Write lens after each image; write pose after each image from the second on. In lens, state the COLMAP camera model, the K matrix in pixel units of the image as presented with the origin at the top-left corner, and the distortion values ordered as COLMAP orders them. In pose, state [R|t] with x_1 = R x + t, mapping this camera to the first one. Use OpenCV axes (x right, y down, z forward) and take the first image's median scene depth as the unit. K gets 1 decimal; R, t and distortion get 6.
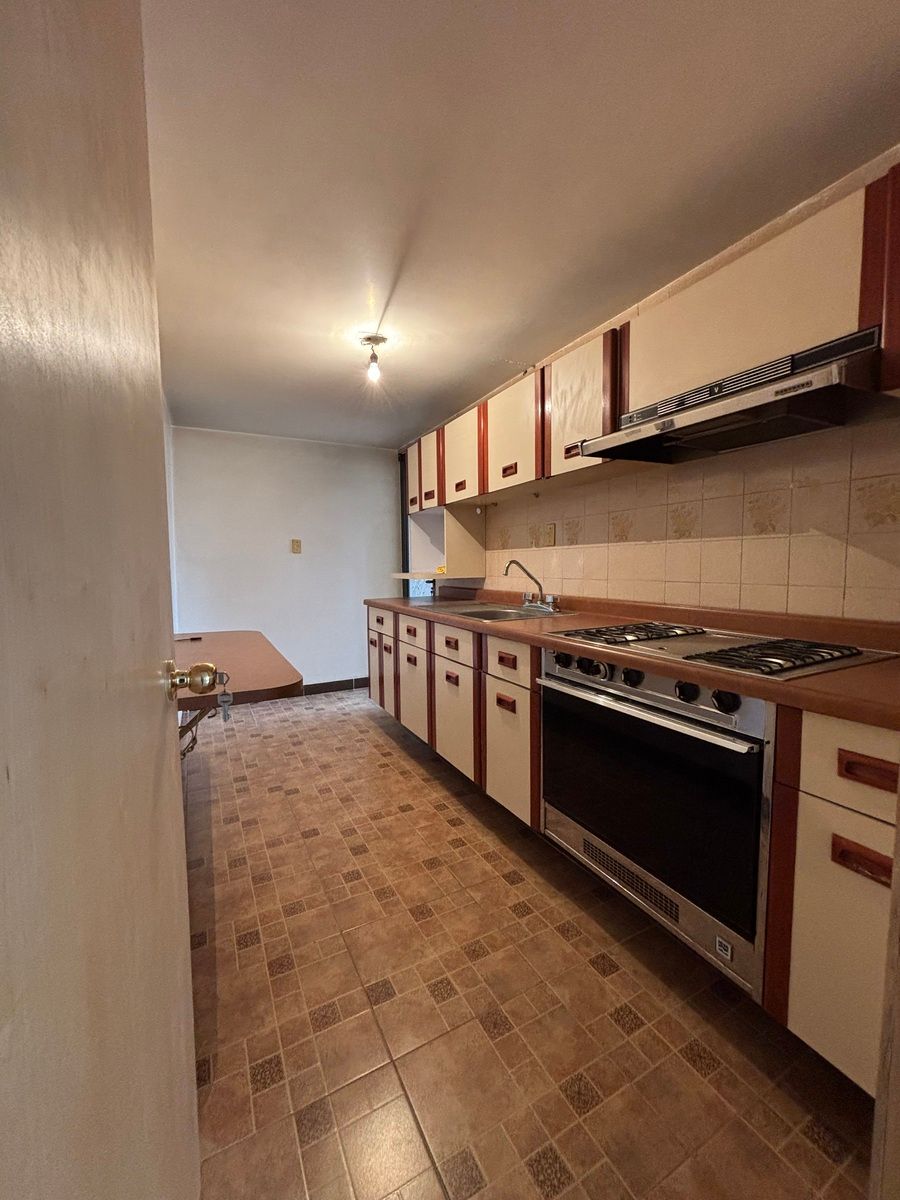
lens RADIAL K [[472.9, 0, 450.0], [0, 472.9, 600.0], [0, 0, 1]] dist [0.039516, -0.000005]
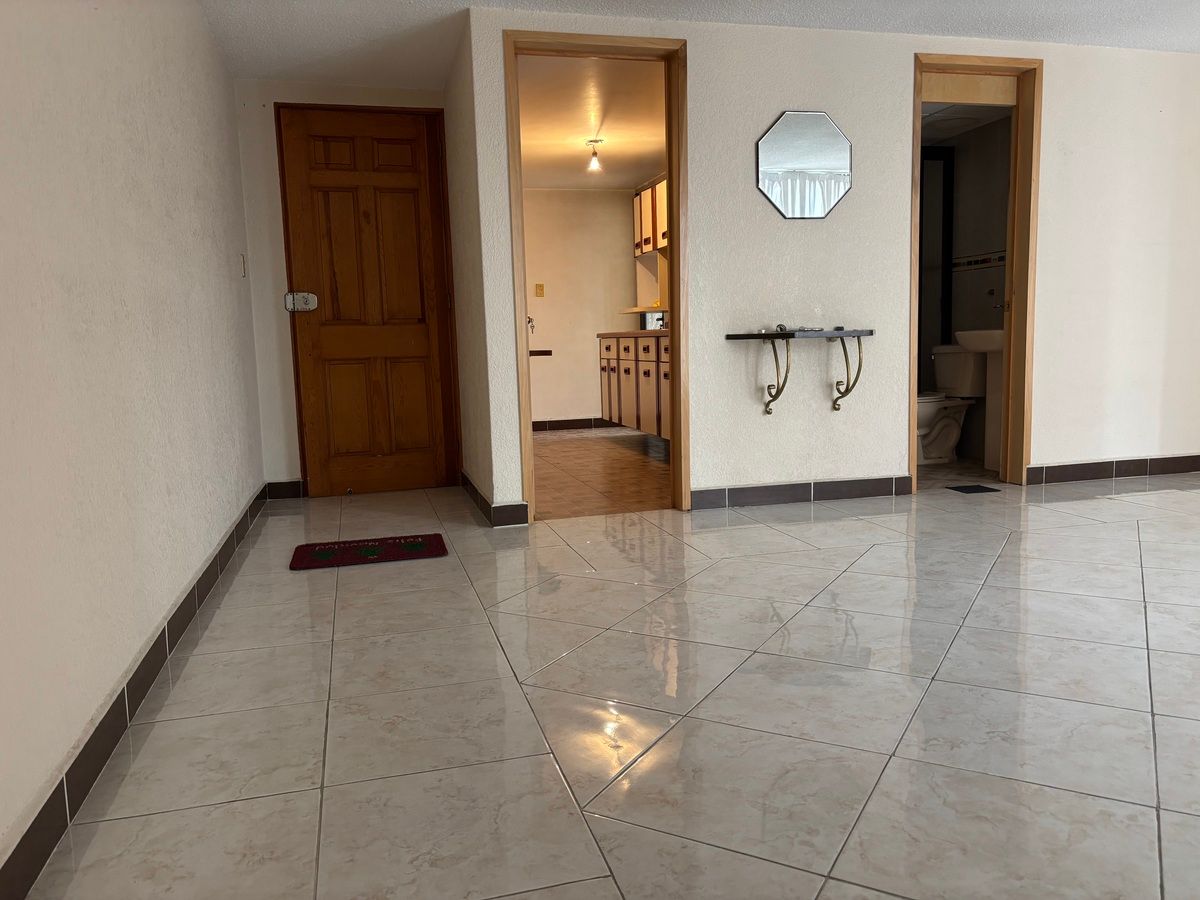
lens RADIAL K [[915.9, 0, 600.0], [0, 915.9, 450.0], [0, 0, 1]] dist [0.057173, -0.001118]
pose [[0.973789, 0.006860, -0.227351, 0.493139], [0.003934, 0.998888, 0.046992, 0.261000], [0.227421, -0.046655, 0.972678, -1.740246]]
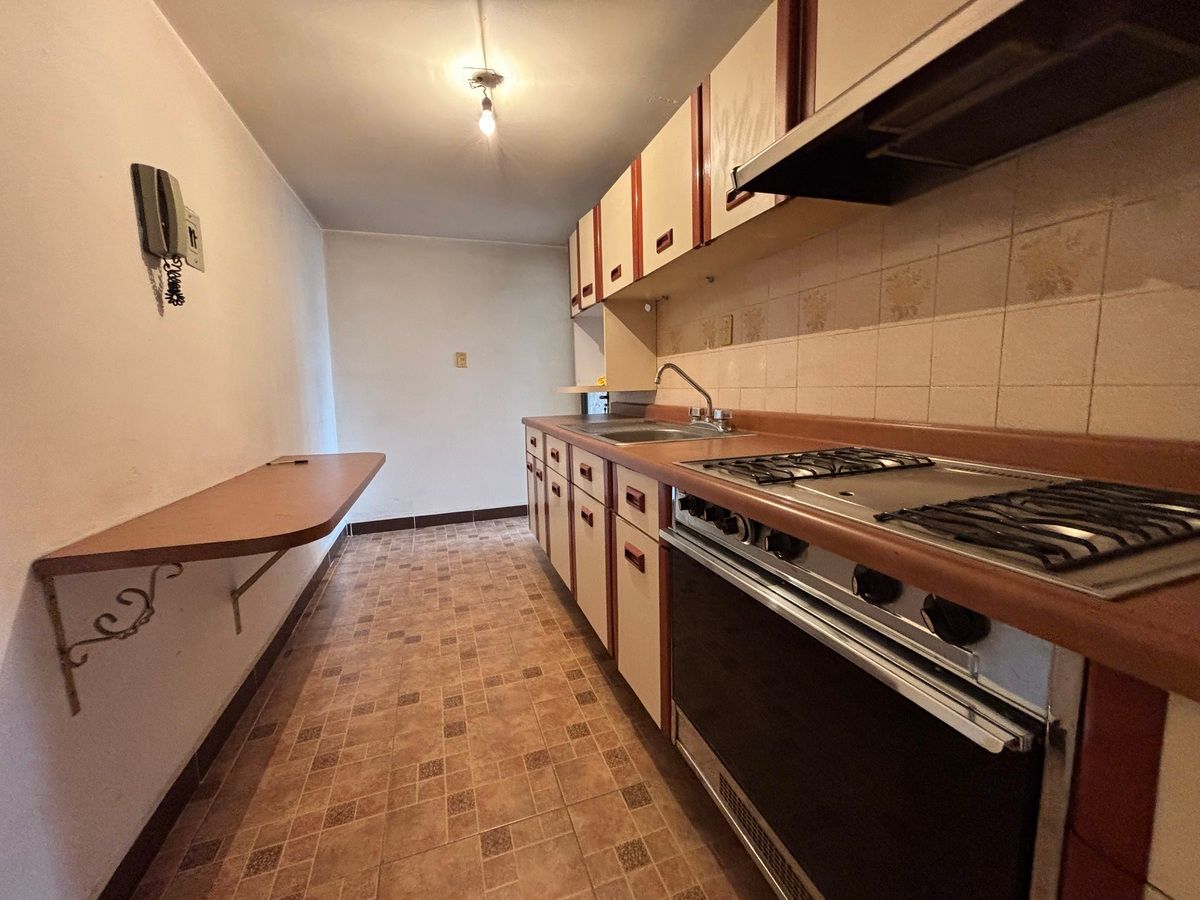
lens RADIAL K [[472.6, 0, 604.5], [0, 472.6, 445.3], [0, 0, 1]] dist [0.000317, 0.015067]
pose [[0.989449, 0.004588, -0.144810, 0.140219], [0.003200, 0.998563, 0.053497, 0.005916], [0.144847, -0.053396, 0.988012, 0.231202]]
